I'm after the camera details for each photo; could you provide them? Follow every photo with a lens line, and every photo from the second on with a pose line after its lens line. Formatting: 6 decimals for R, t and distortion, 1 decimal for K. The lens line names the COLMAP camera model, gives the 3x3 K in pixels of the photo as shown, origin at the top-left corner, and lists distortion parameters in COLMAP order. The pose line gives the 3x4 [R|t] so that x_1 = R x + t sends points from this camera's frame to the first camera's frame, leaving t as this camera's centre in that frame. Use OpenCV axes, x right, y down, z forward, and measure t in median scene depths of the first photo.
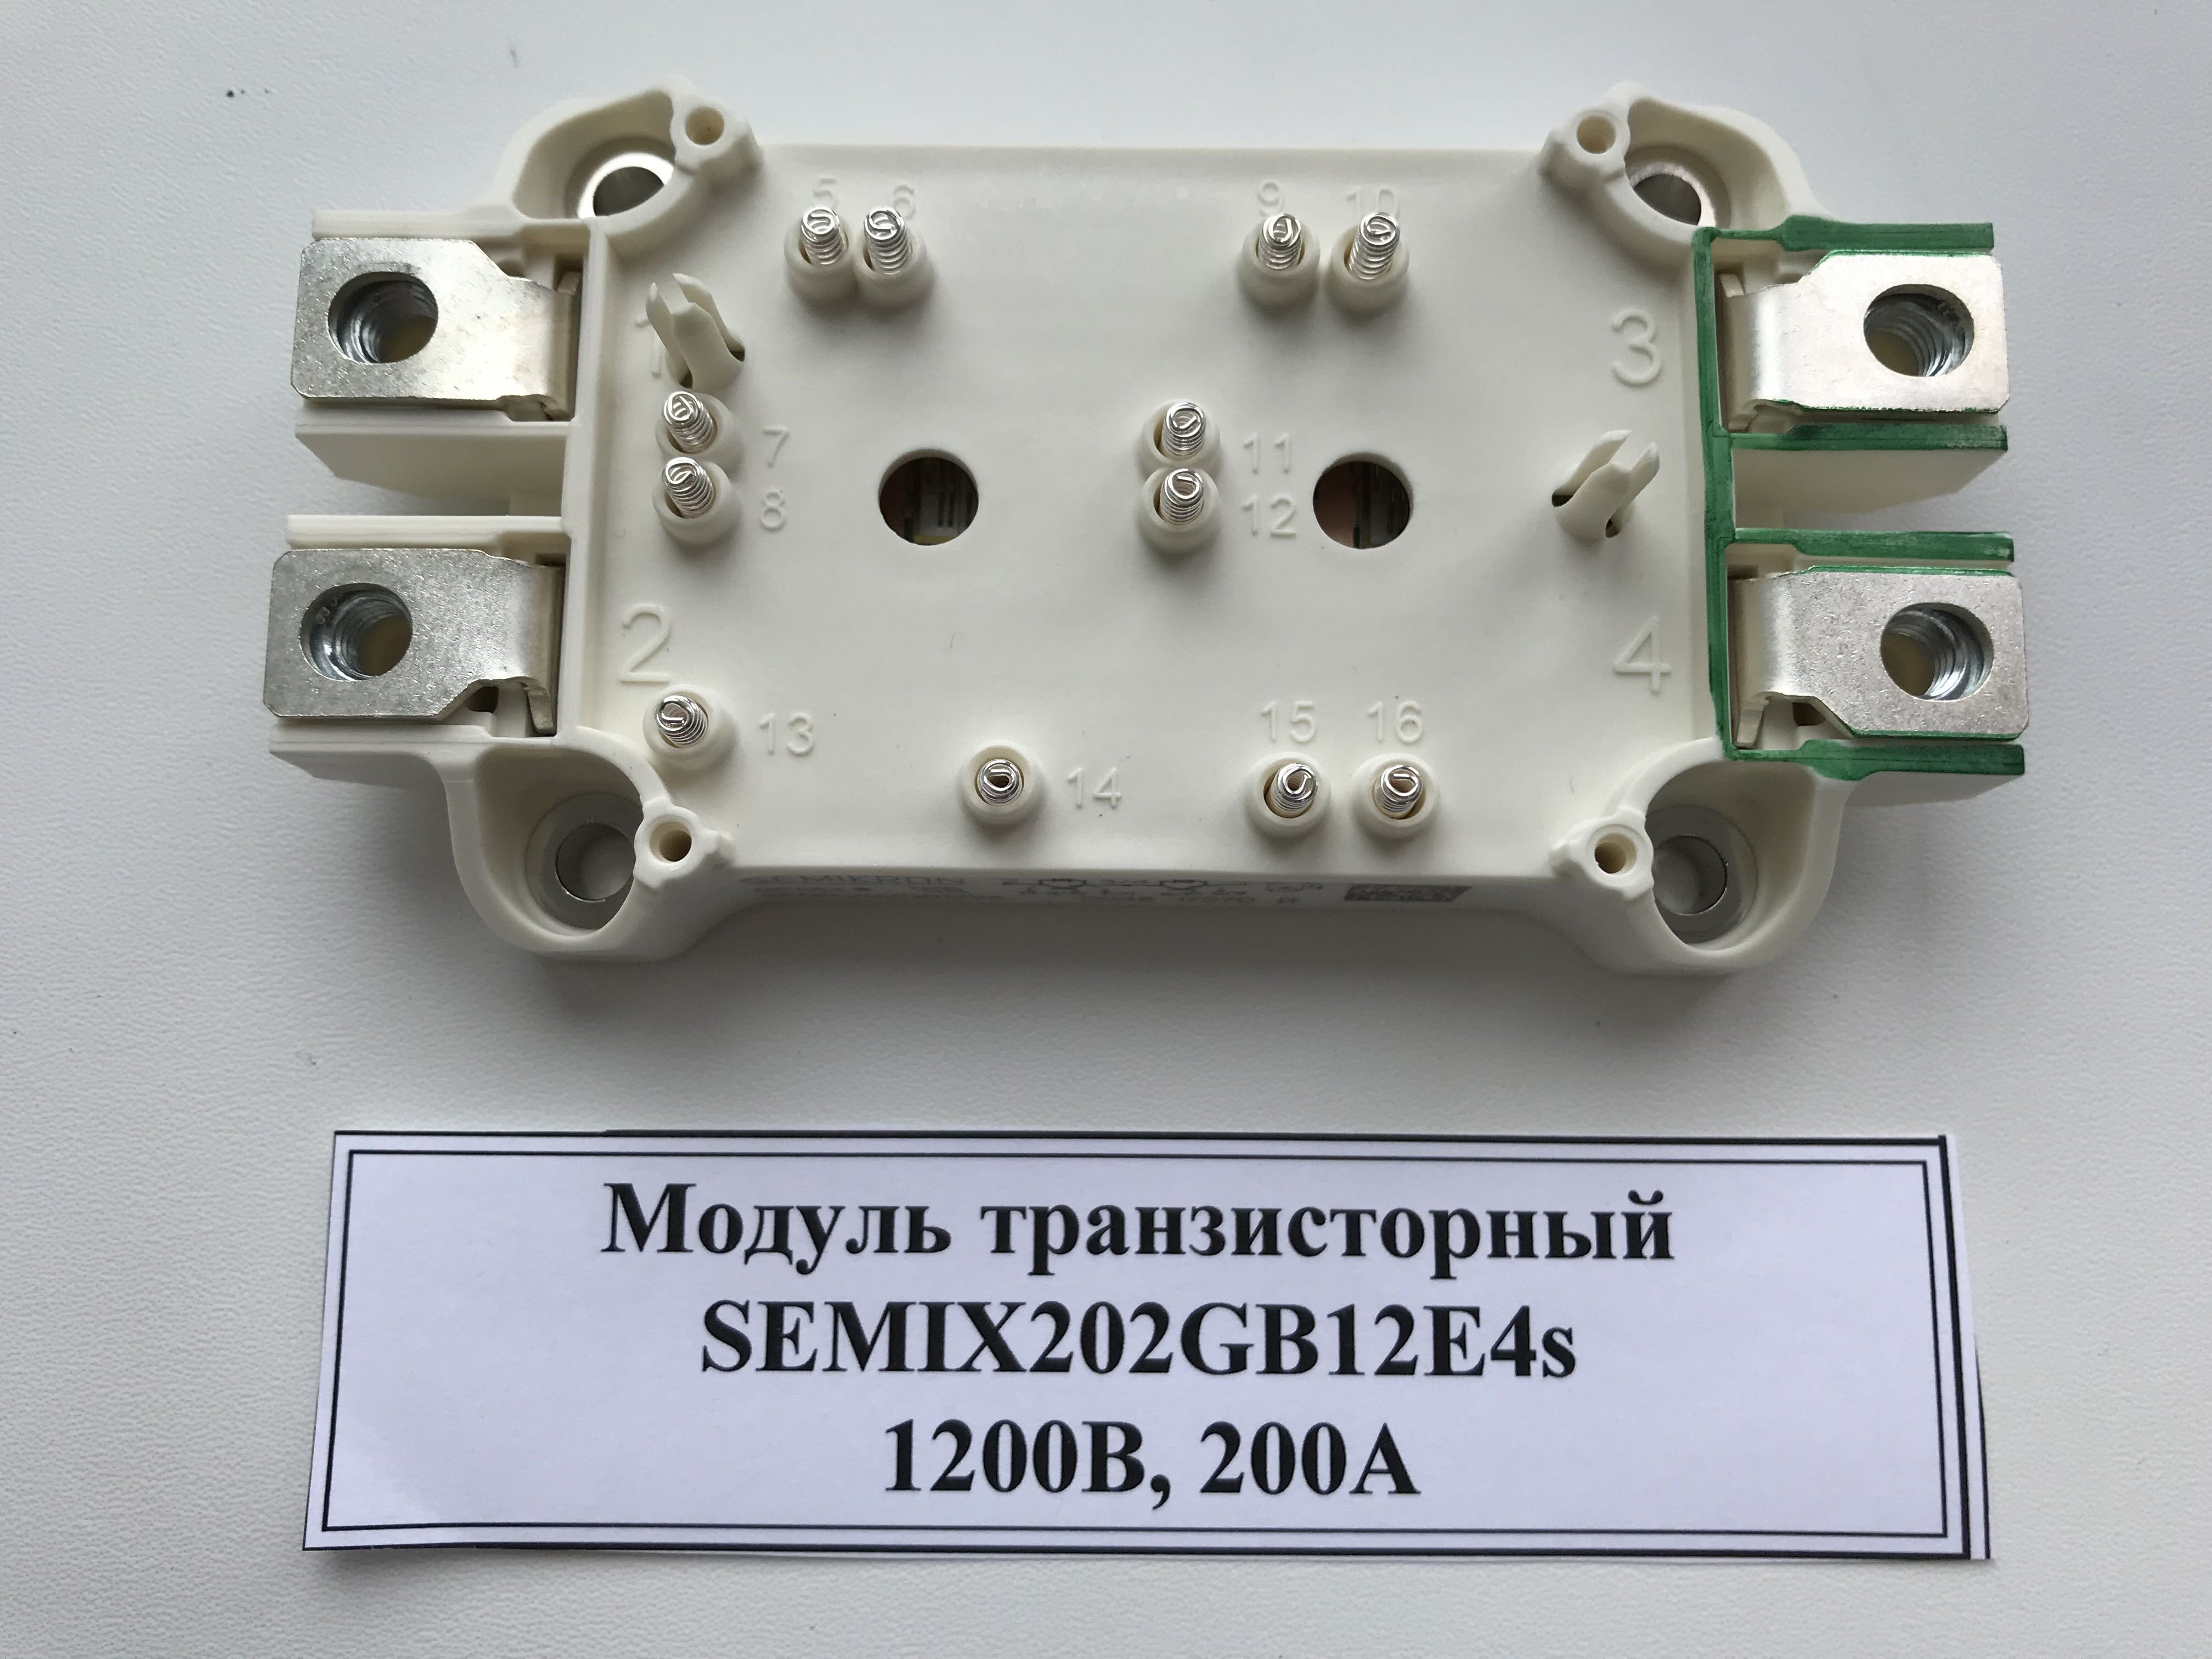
lens RADIAL K [[1849.8, 0, 1106.0], [0, 1849.8, 829.5], [0, 0, 1]] dist [-0.007636, 0.003465]
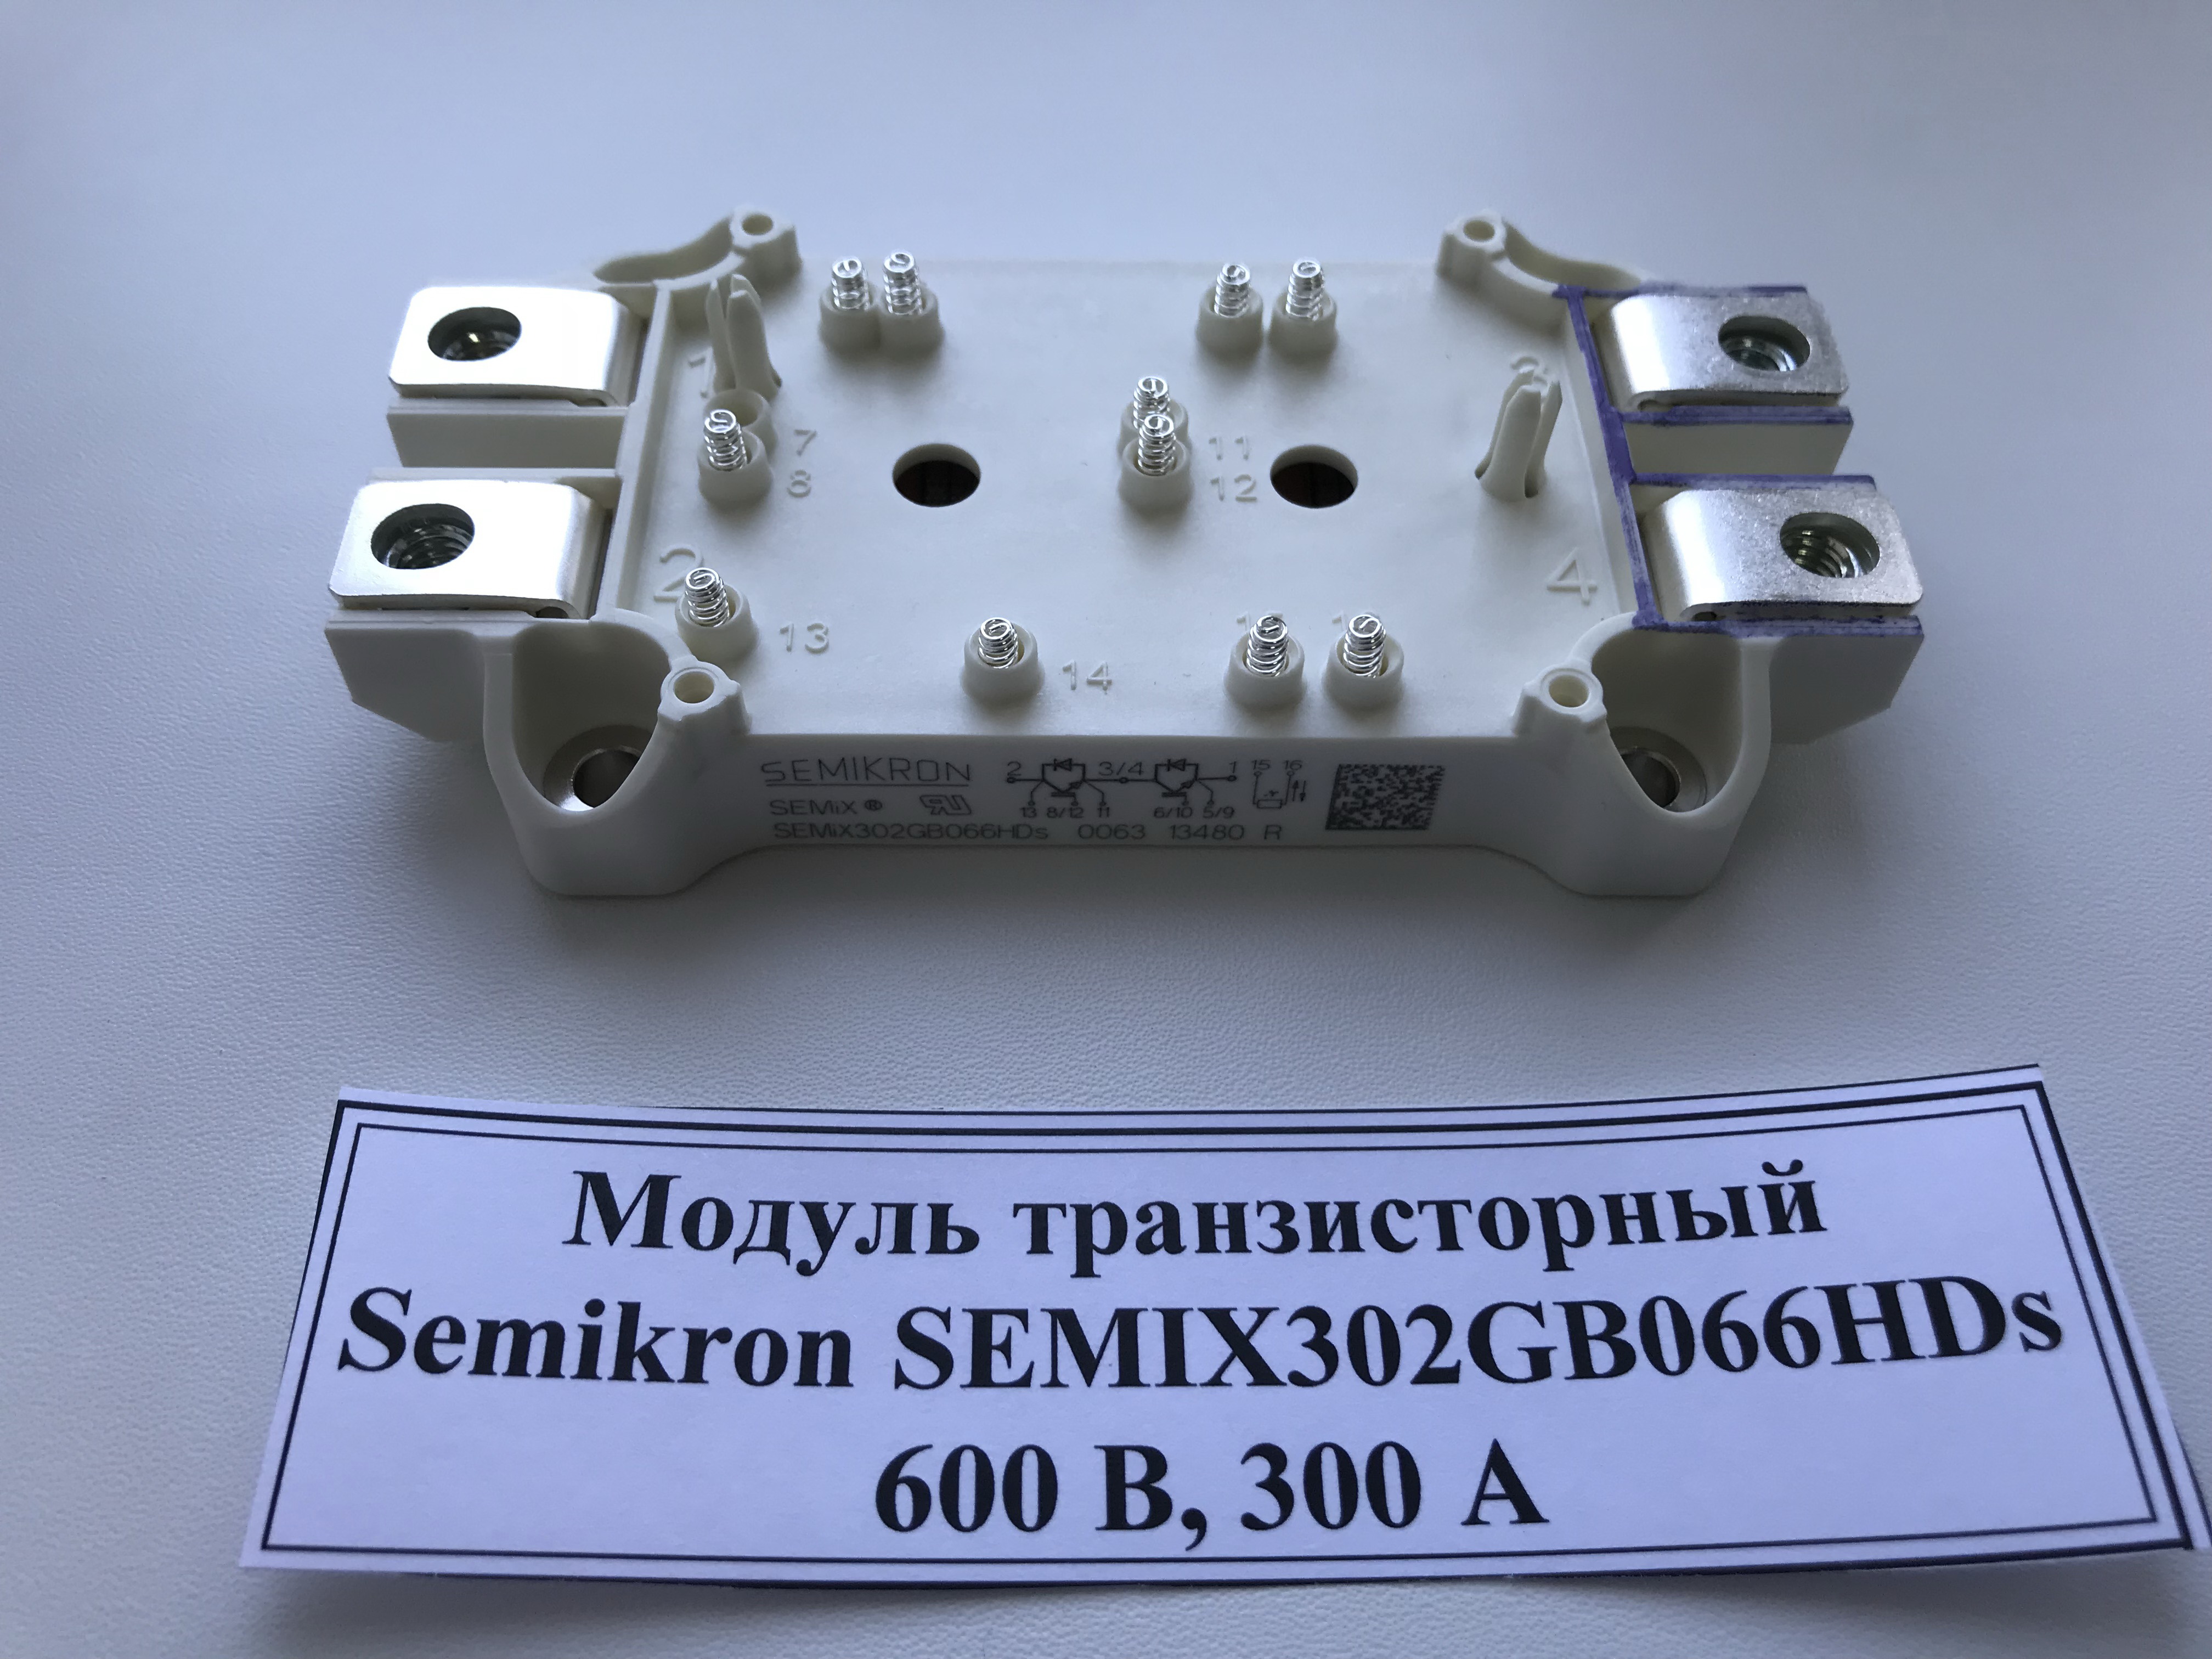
lens RADIAL K [[1849.8, 0, 1106.0], [0, 1849.8, 829.5], [0, 0, 1]] dist [-0.007636, 0.003465]
pose [[0.999181, -0.006080, 0.039997, -0.038804], [0.022465, 0.905596, -0.423546, 0.515883], [-0.033646, 0.424097, 0.904991, 0.053955]]
